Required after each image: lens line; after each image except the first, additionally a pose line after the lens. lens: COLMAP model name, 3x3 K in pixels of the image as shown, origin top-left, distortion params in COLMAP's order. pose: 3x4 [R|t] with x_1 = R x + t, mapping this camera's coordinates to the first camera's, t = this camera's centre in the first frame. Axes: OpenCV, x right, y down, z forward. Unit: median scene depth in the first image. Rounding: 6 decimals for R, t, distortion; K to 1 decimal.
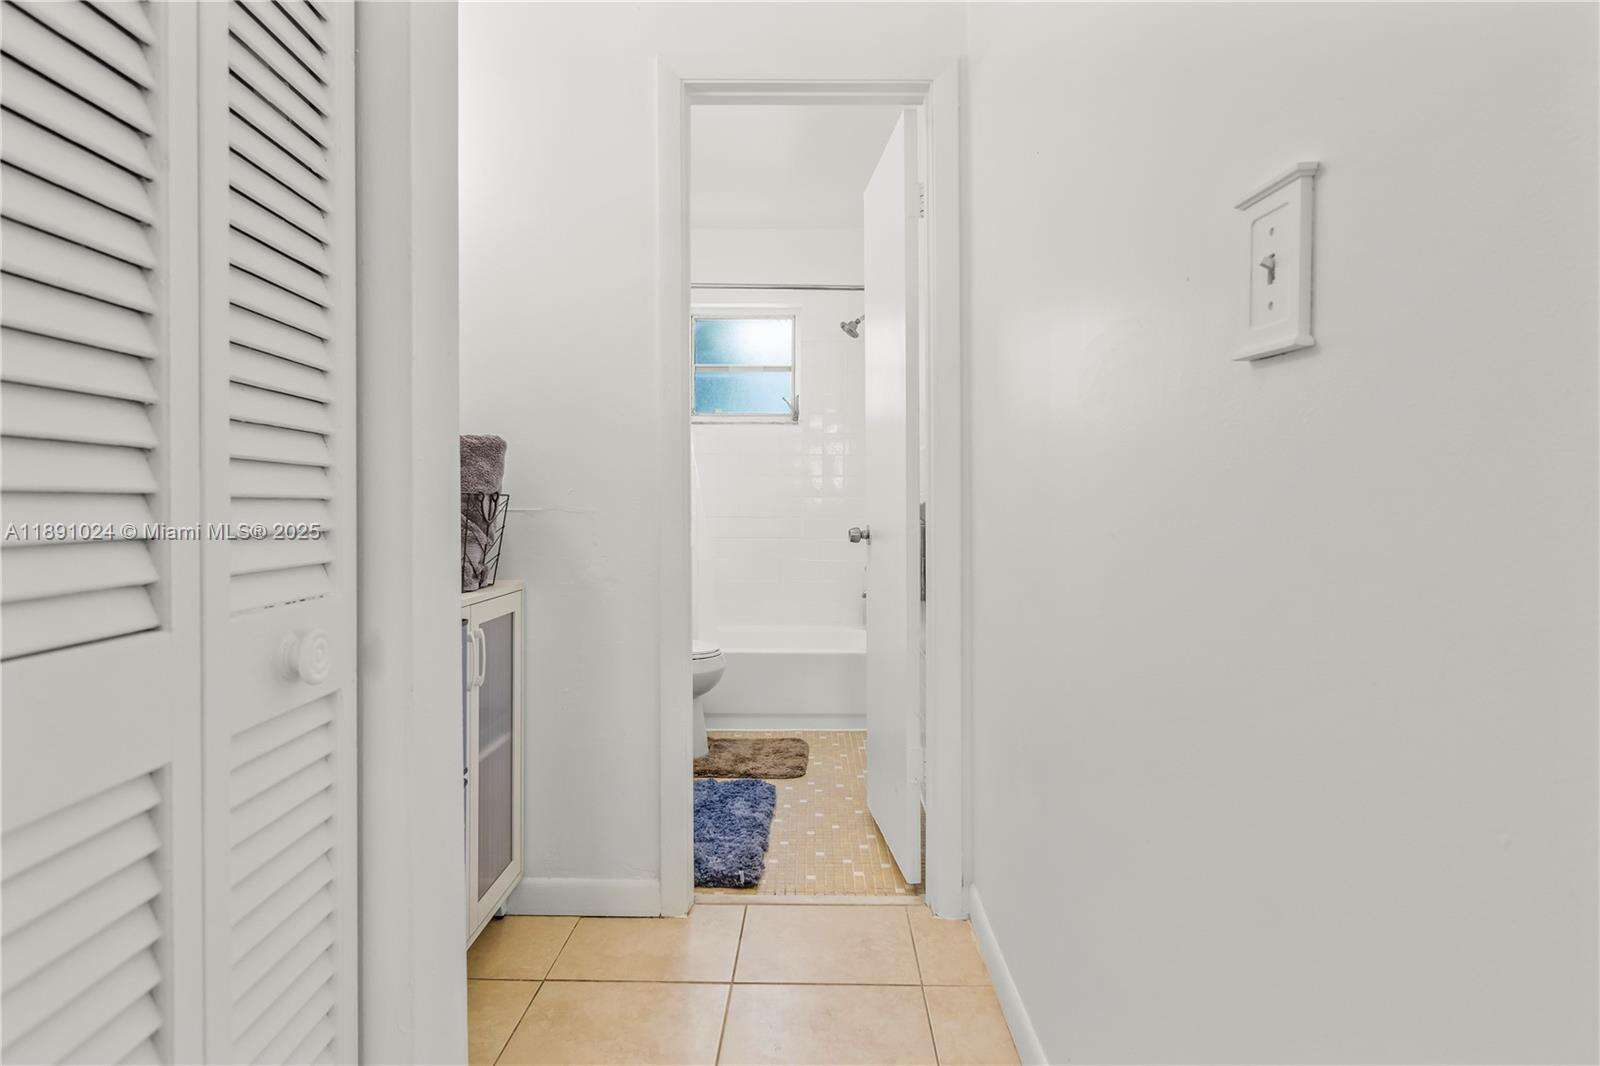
lens RADIAL K [[883.9, 0, 798.3], [0, 883.9, 527.2], [0, 0, 1]] dist [-0.003183, 0.000498]
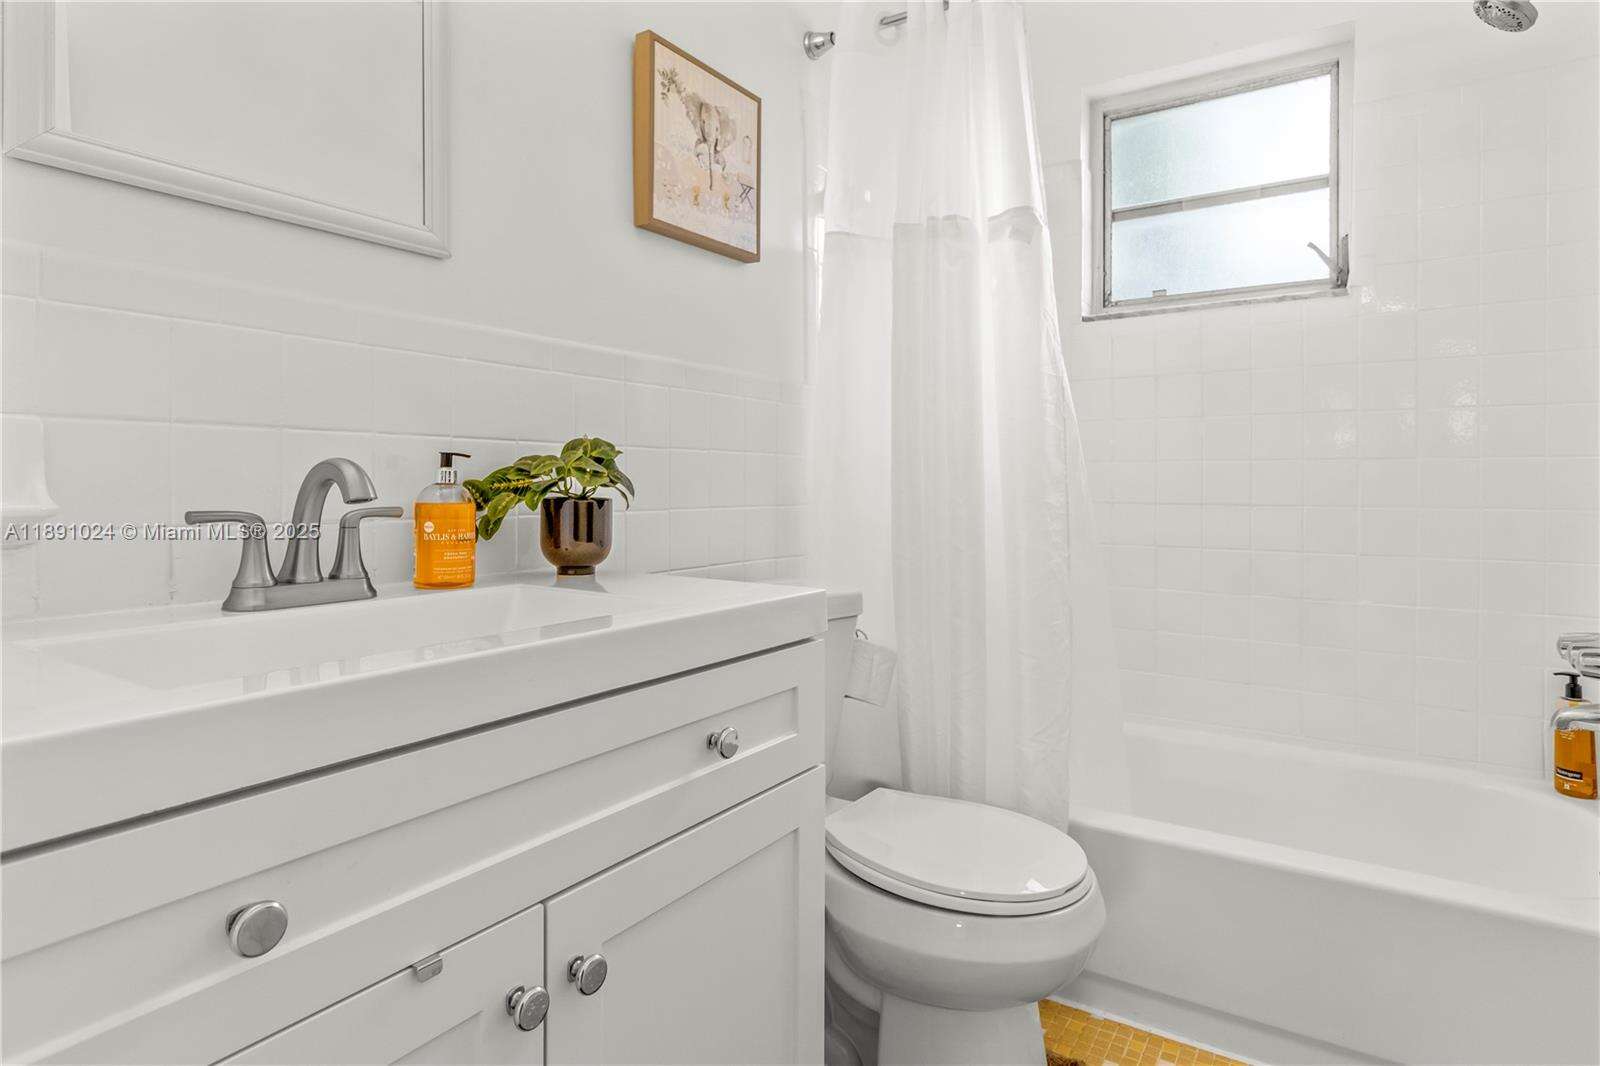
lens RADIAL K [[883.9, 0, 797.0], [0, 883.9, 477.8], [0, 0, 1]] dist [-0.003183, 0.000498]
pose [[0.840318, -0.005714, -0.542063, 0.007246], [-0.009258, 0.999647, -0.024890, -0.012297], [0.542014, 0.025934, 0.839969, 0.479744]]
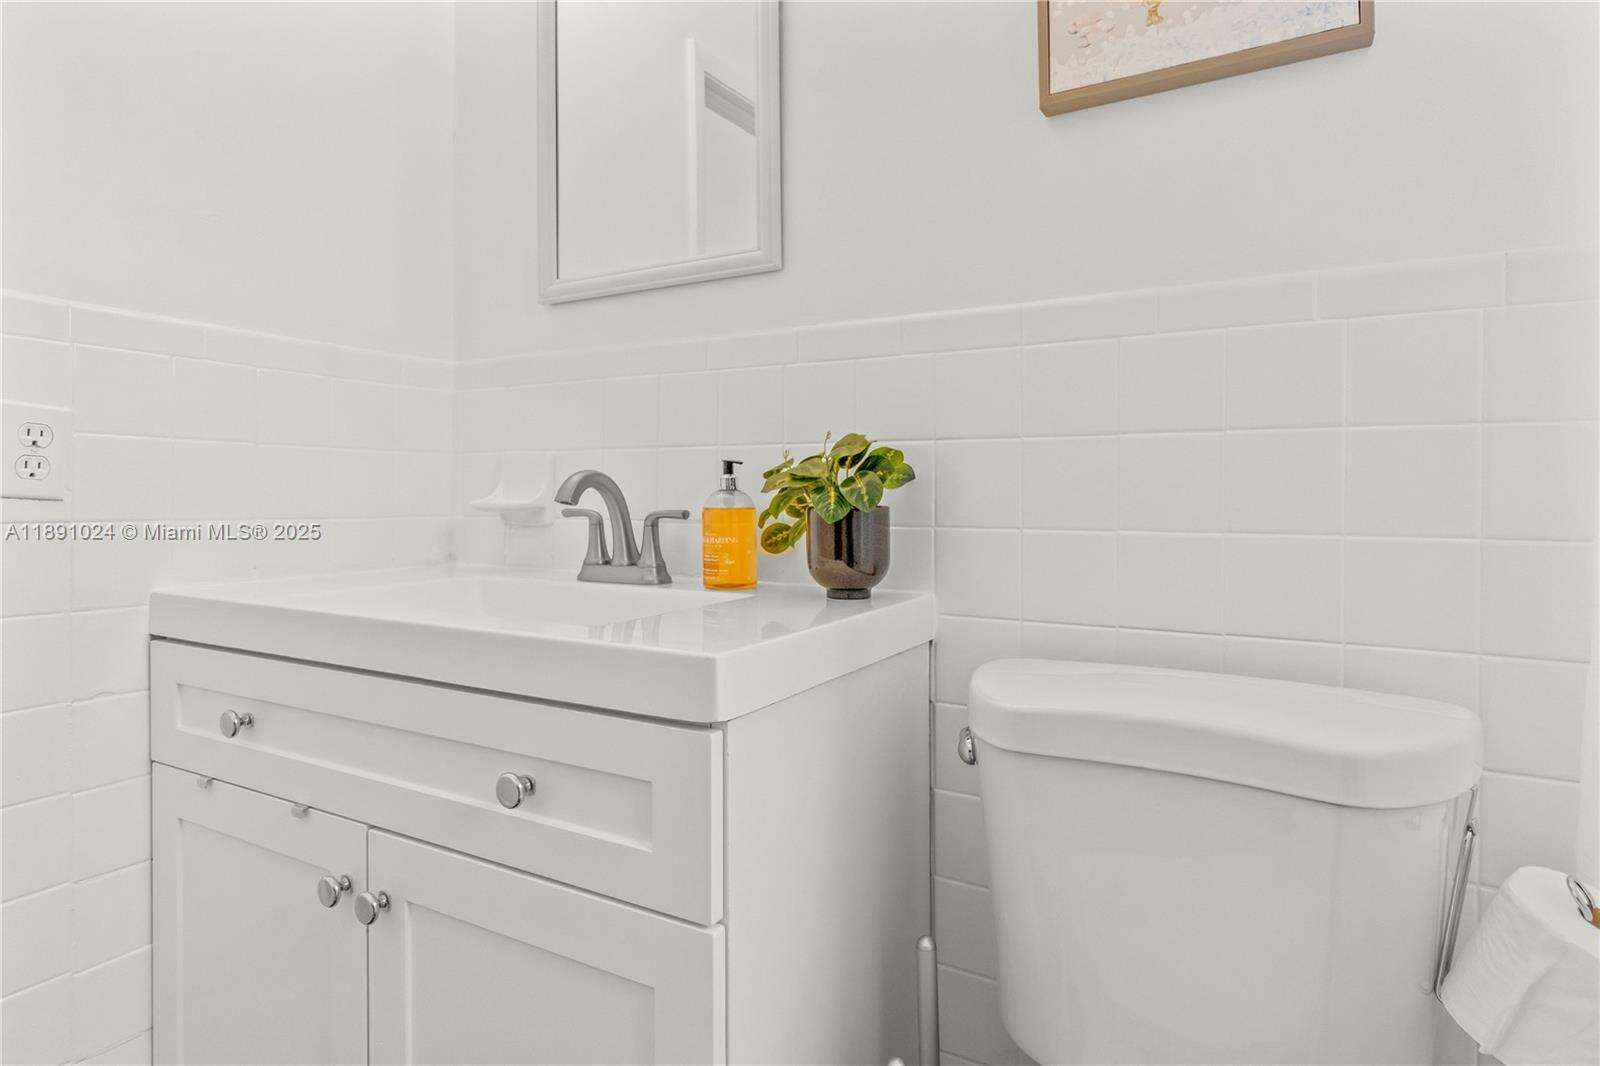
lens RADIAL K [[883.9, 0, 808.9], [0, 883.9, 491.4], [0, 0, 1]] dist [-0.003183, 0.000498]
pose [[-0.485448, -0.005438, -0.874249, 0.006963], [-0.019034, 0.999809, 0.004350, -0.016967], [0.874058, 0.018752, -0.485459, 0.776365]]
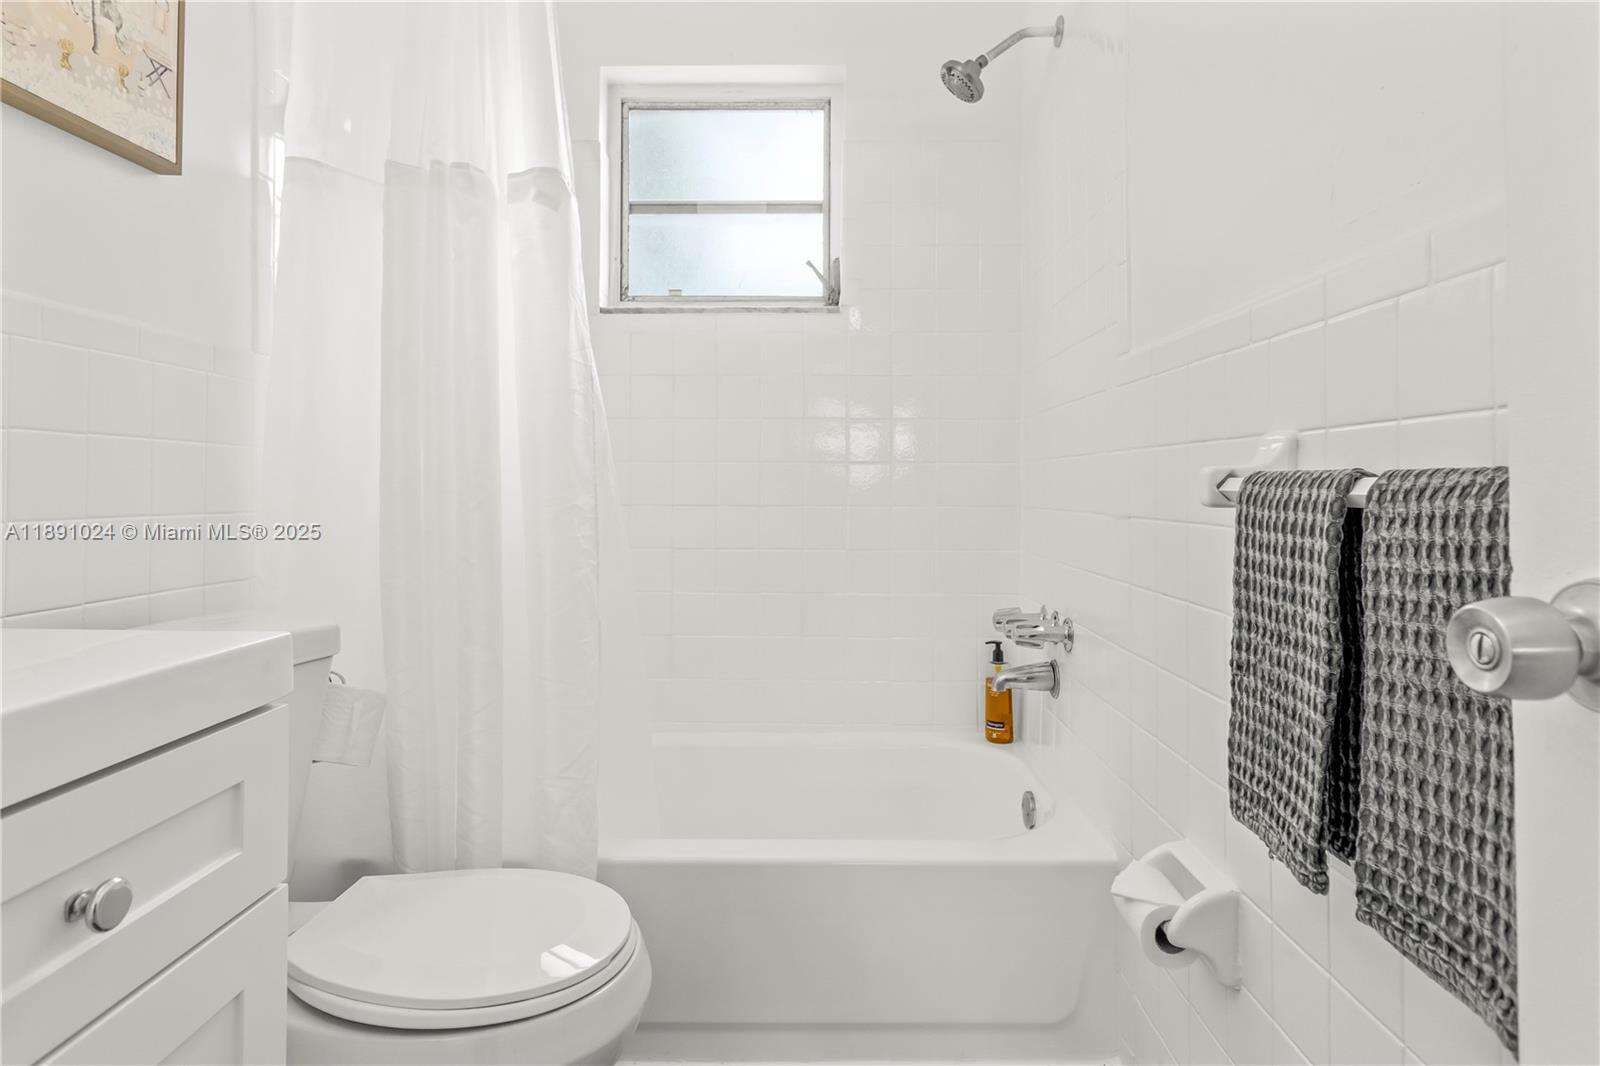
lens RADIAL K [[883.9, 0, 808.5], [0, 883.9, 474.9], [0, 0, 1]] dist [-0.003183, 0.000498]
pose [[0.999988, -0.002950, 0.004026, -0.018794], [0.003088, 0.999388, -0.034830, -0.011795], [-0.003921, 0.034842, 0.999385, 0.517286]]
